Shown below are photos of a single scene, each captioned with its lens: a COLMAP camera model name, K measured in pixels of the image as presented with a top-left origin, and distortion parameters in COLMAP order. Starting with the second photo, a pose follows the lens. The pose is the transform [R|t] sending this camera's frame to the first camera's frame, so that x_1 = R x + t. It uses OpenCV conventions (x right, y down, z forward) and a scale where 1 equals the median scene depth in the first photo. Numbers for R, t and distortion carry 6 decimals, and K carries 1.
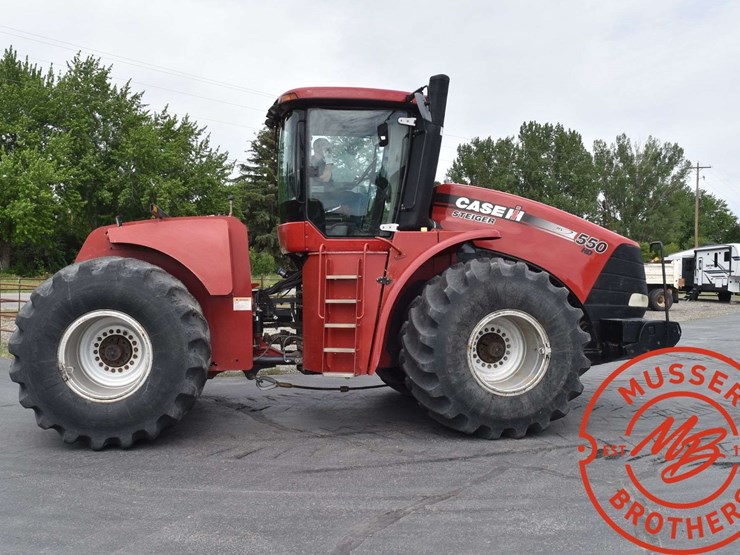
lens RADIAL K [[776.1, 0, 369.8], [0, 776.1, 273.4], [0, 0, 1]] dist [-0.085303, 0.000702]
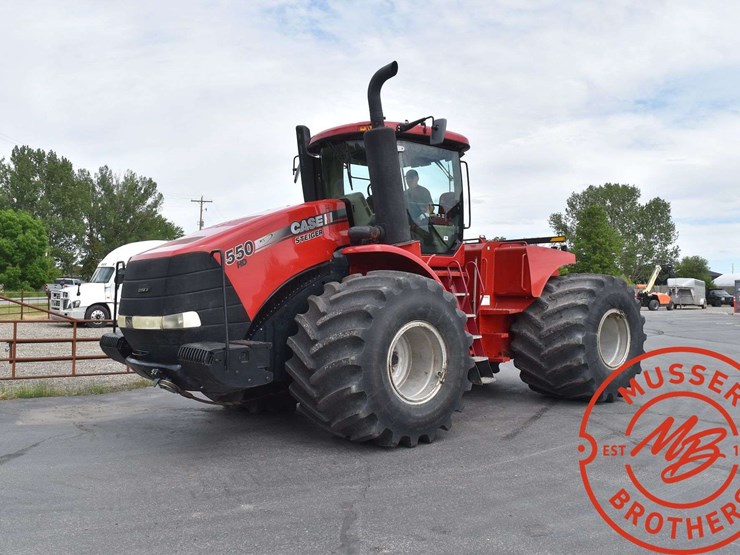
lens RADIAL K [[668.9, 0, 369.1], [0, 668.9, 274.4], [0, 0, 1]] dist [-0.085767, -0.010164]
pose [[0.741222, 0.009126, 0.671198, -0.123474], [0.004266, 0.999823, -0.018306, 0.000115], [-0.671246, 0.016432, 0.741052, 0.039703]]
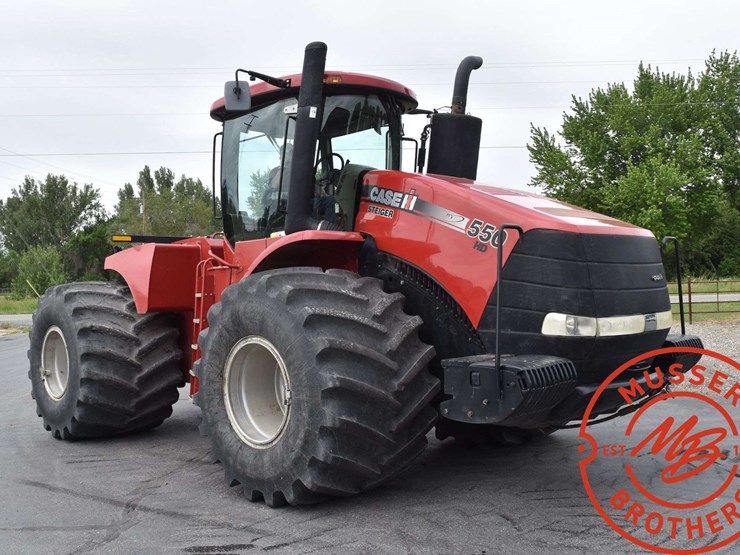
lens RADIAL K [[747.8, 0, 371.2], [0, 747.8, 276.7], [0, 0, 1]] dist [-0.081656, 0.002298]
pose [[0.589596, -0.032161, -0.807058, 0.124442], [0.034121, 0.999307, -0.014895, 0.000422], [0.806977, -0.018756, 0.590285, 0.096527]]
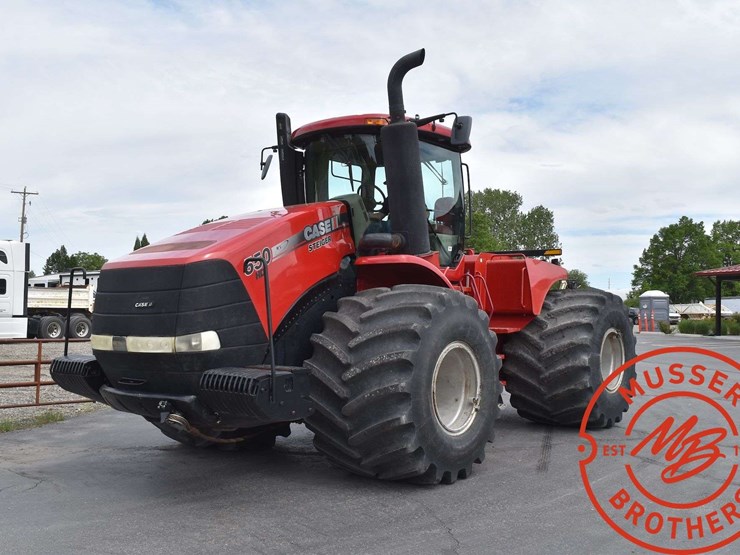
lens RADIAL K [[763.9, 0, 369.1], [0, 763.9, 281.3], [0, 0, 1]] dist [-0.073297, -0.008956]
pose [[0.588737, 0.022785, 0.808003, -0.145651], [-0.005941, 0.999698, -0.023862, -0.000416], [-0.808302, 0.009248, 0.588695, 0.064282]]
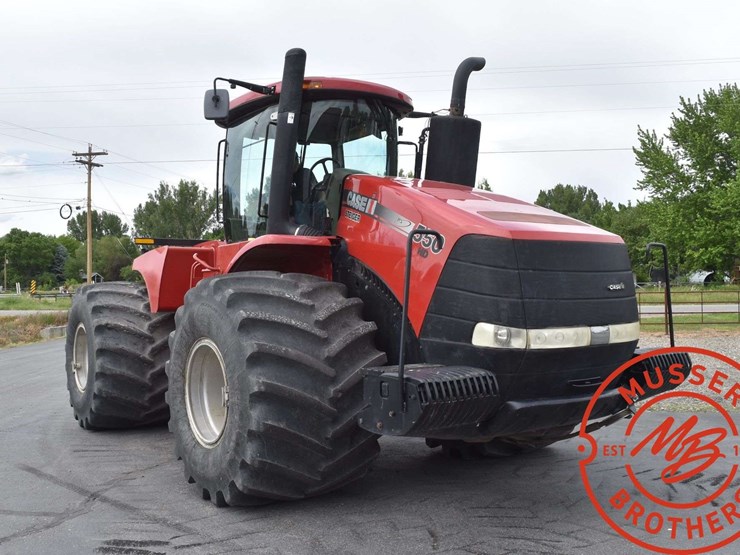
lens RADIAL K [[727.3, 0, 369.9], [0, 727.3, 277.5], [0, 0, 1]] dist [-0.089203, 0.015758]
pose [[0.451667, -0.026227, -0.891801, 0.133985], [0.017736, 0.999634, -0.020415, 0.000492], [0.892010, -0.006596, 0.451967, 0.119908]]
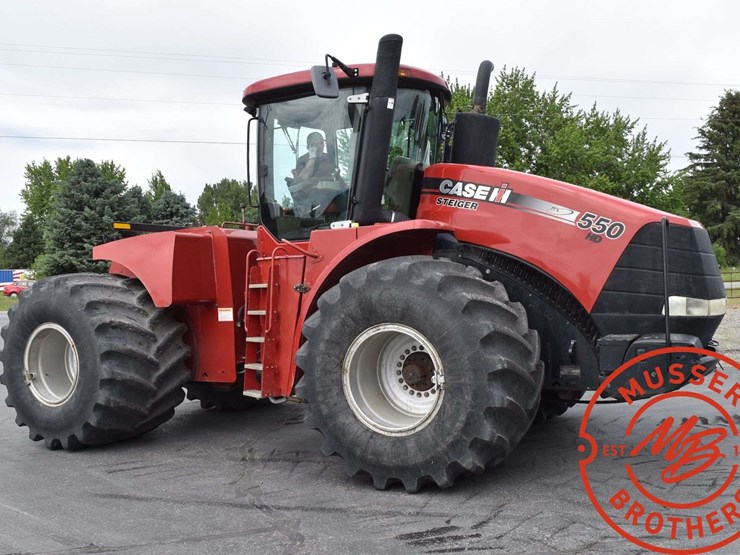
lens RADIAL K [[747.8, 0, 371.2], [0, 747.8, 276.7], [0, 0, 1]] dist [-0.081656, 0.002298]
pose [[0.801904, -0.032037, -0.596594, 0.089331], [0.037367, 0.999296, -0.003436, 0.000292], [0.596284, -0.019537, 0.802536, 0.057903]]
